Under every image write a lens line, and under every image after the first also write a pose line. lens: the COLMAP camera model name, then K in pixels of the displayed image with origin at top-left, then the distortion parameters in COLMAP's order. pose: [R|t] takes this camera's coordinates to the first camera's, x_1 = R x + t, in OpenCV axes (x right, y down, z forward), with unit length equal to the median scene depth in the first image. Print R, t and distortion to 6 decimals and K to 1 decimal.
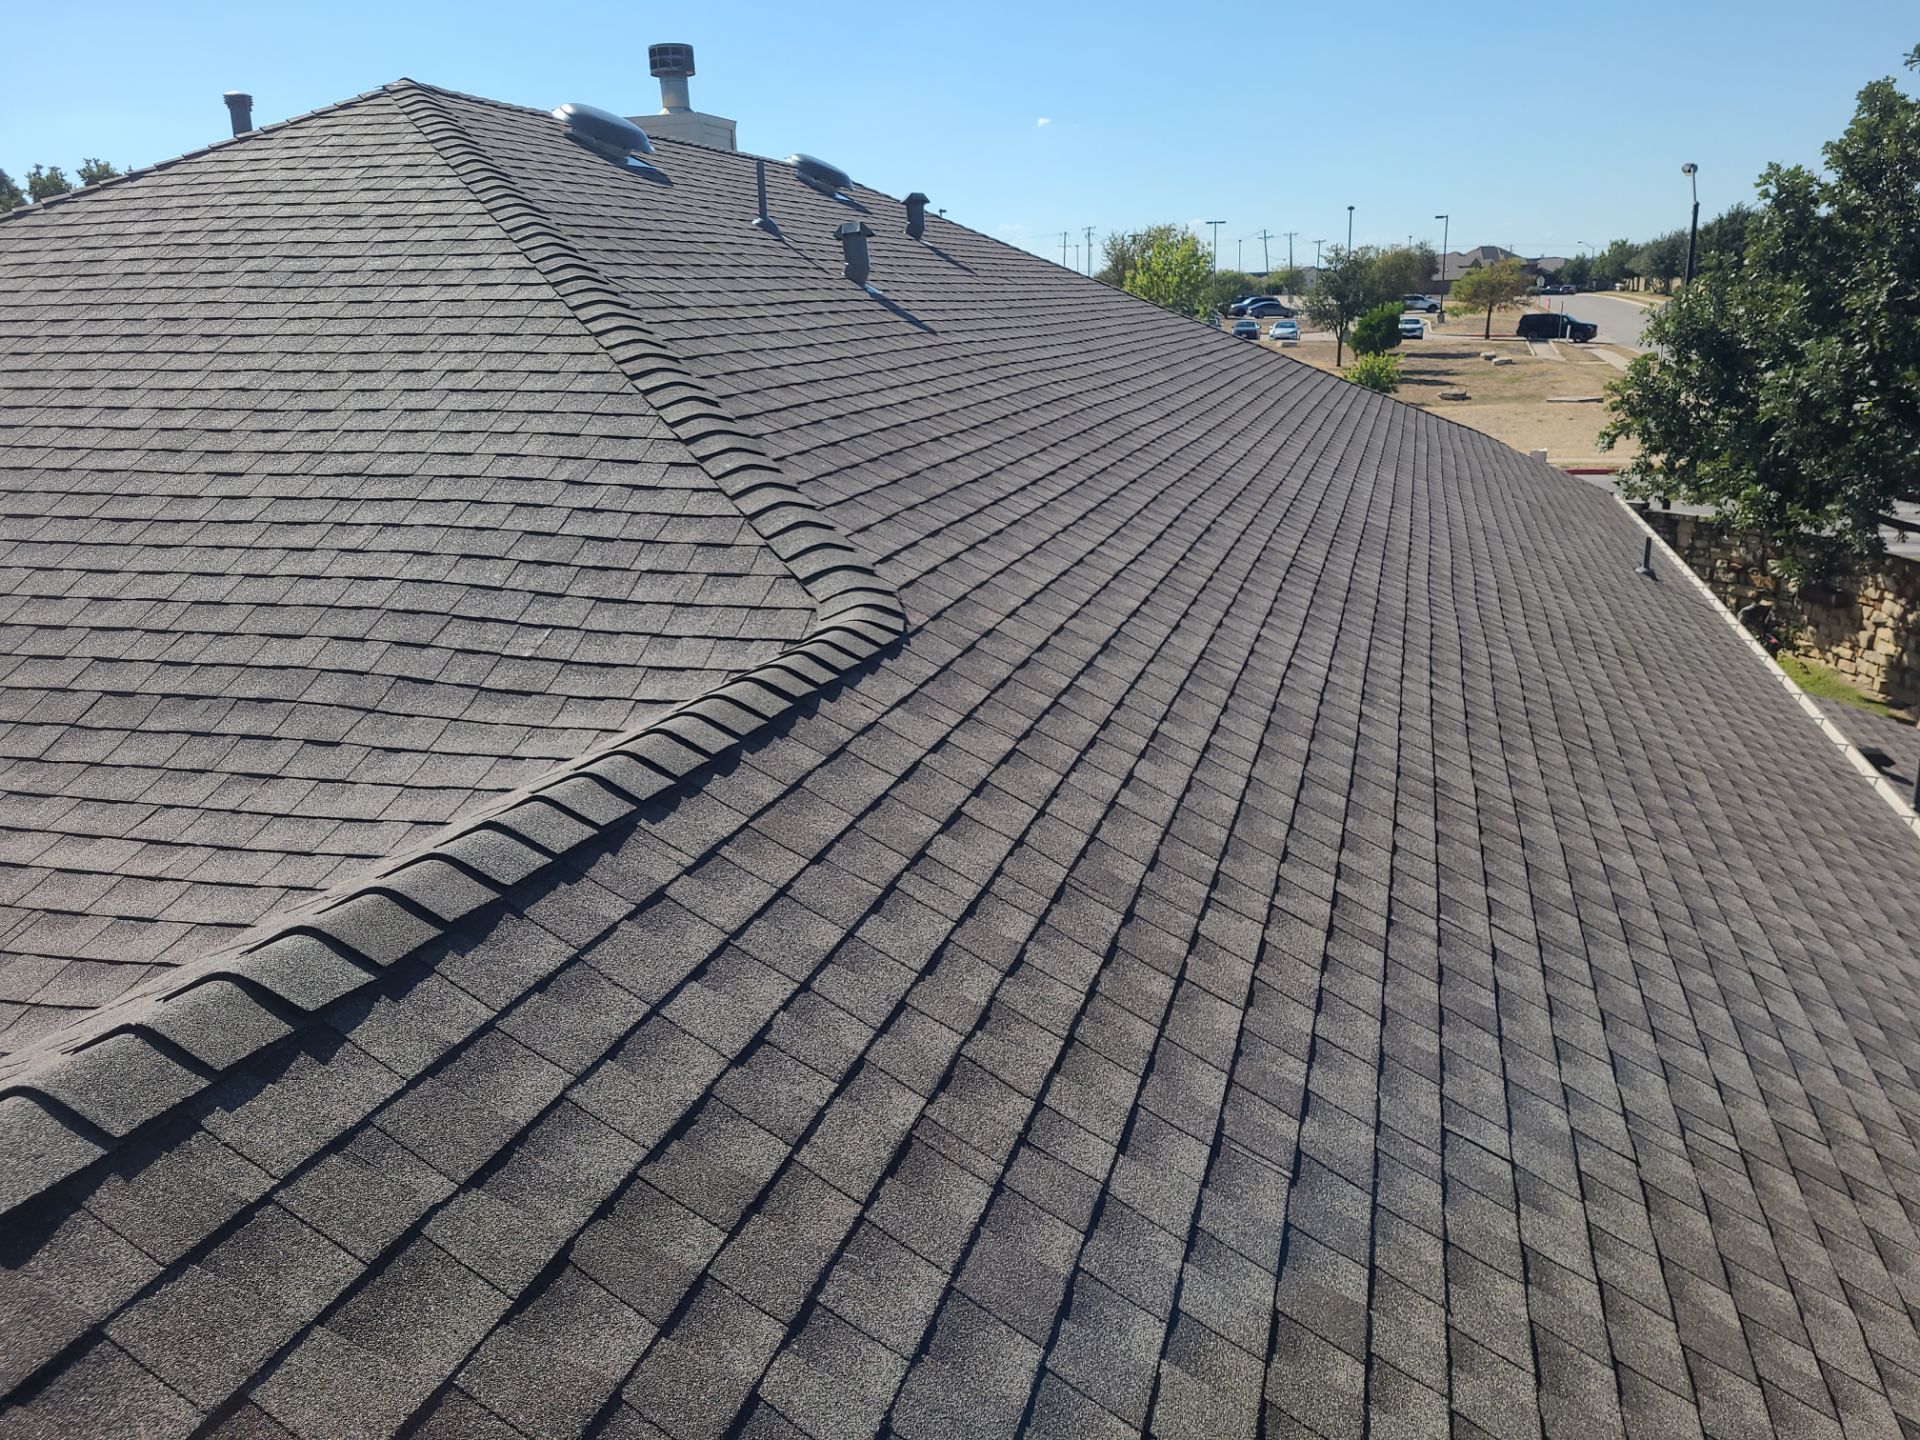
lens RADIAL K [[1438.1, 0, 967.1], [0, 1438.1, 710.3], [0, 0, 1]] dist [0.052948, -0.052072]
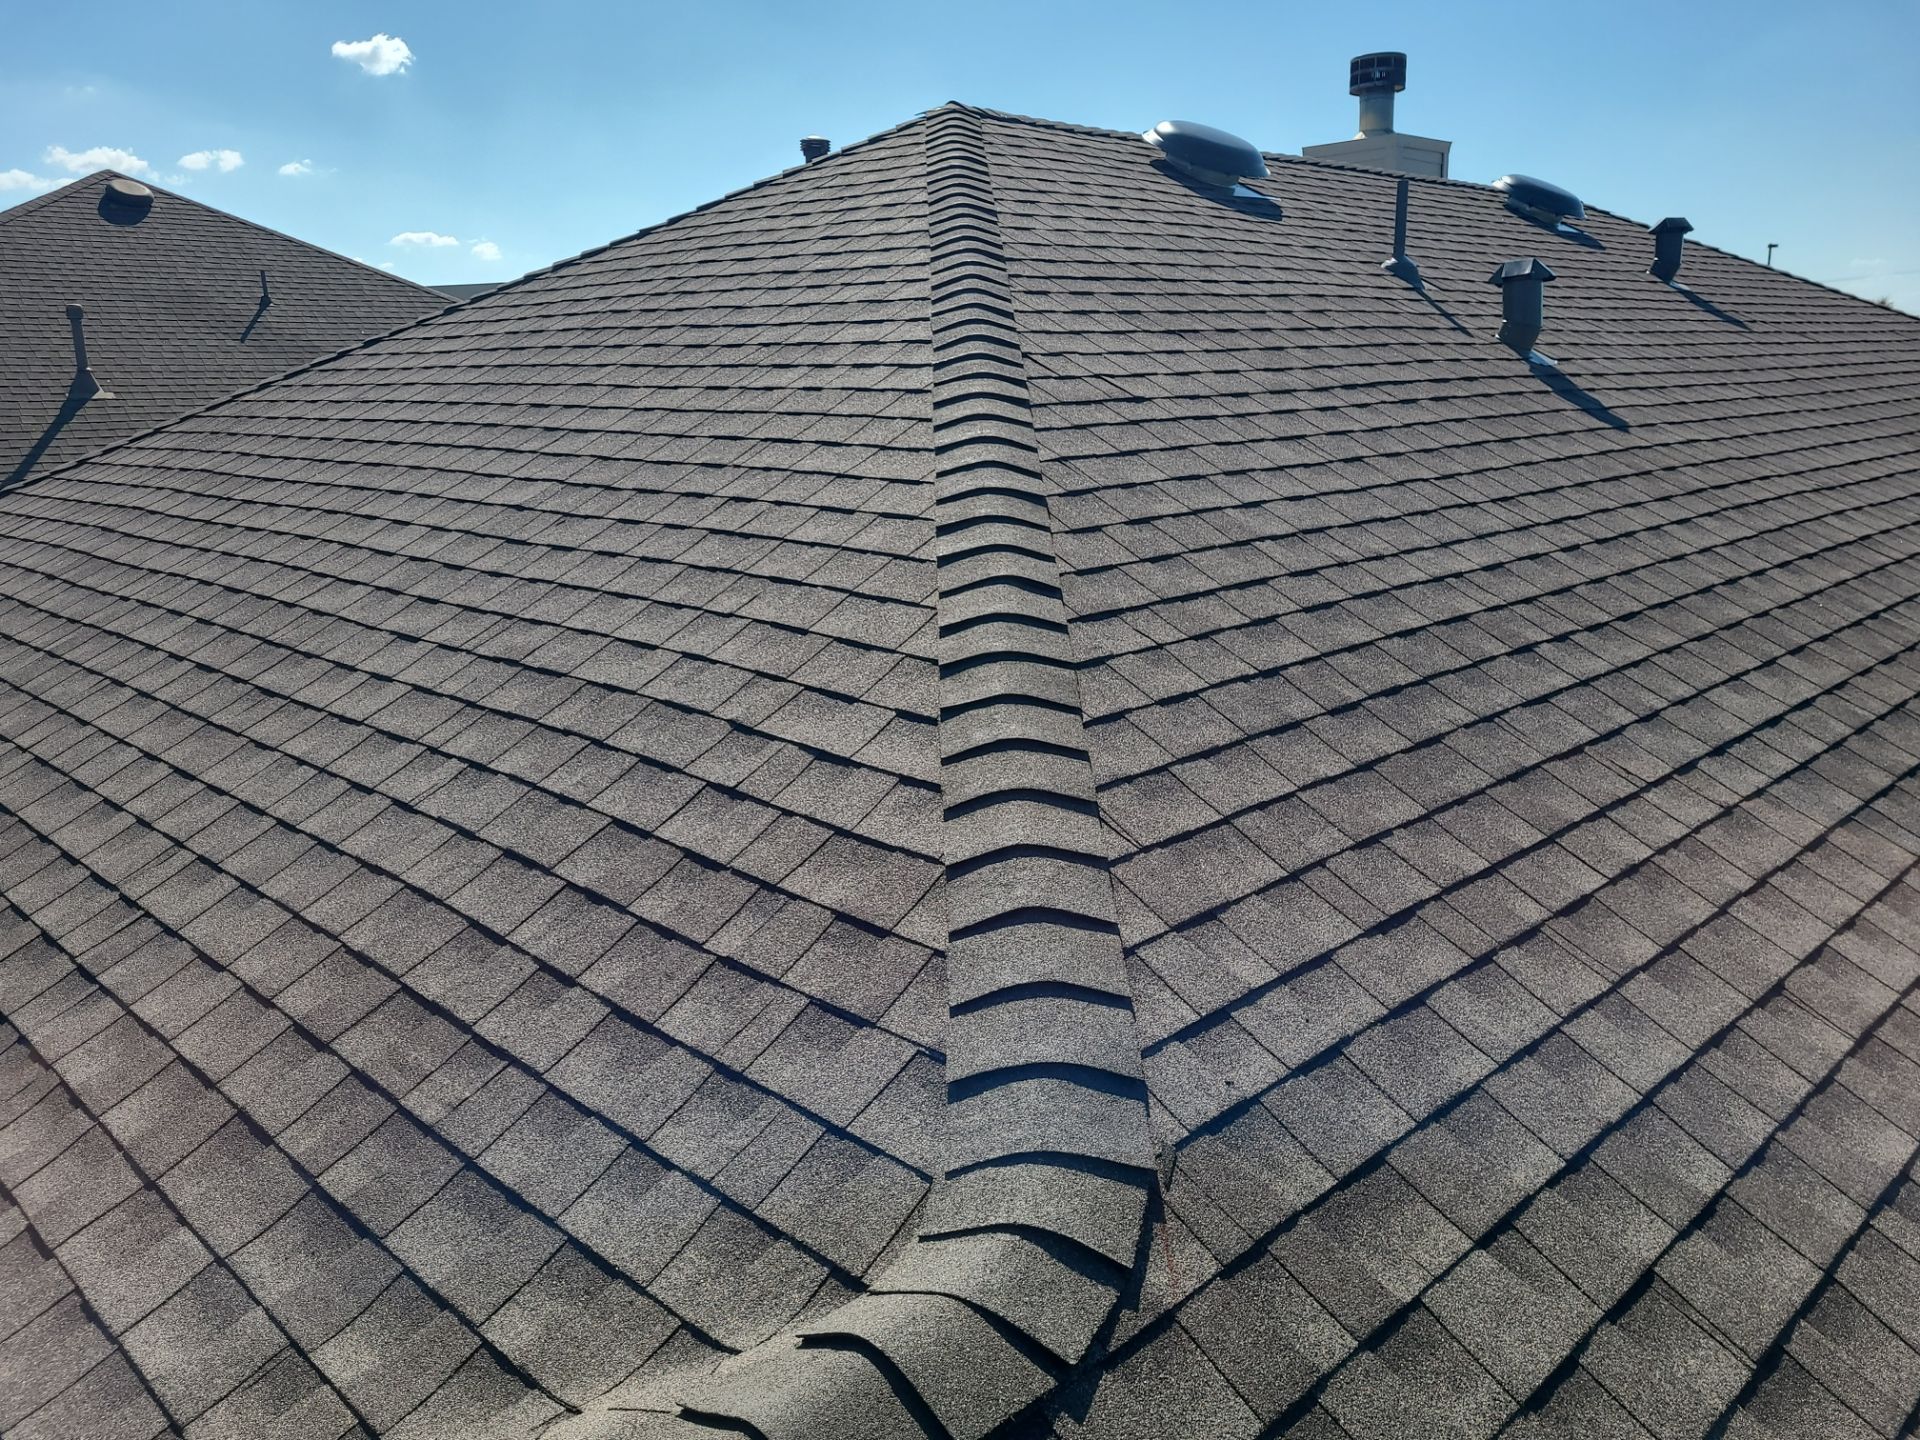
lens RADIAL K [[1438.1, 0, 967.1], [0, 1438.1, 710.3], [0, 0, 1]] dist [0.052948, -0.052072]
pose [[0.875033, 0.121407, -0.468590, 0.036994], [-0.135626, 0.990754, 0.003429, -0.096801], [0.464674, 0.060553, 0.883409, 0.294385]]
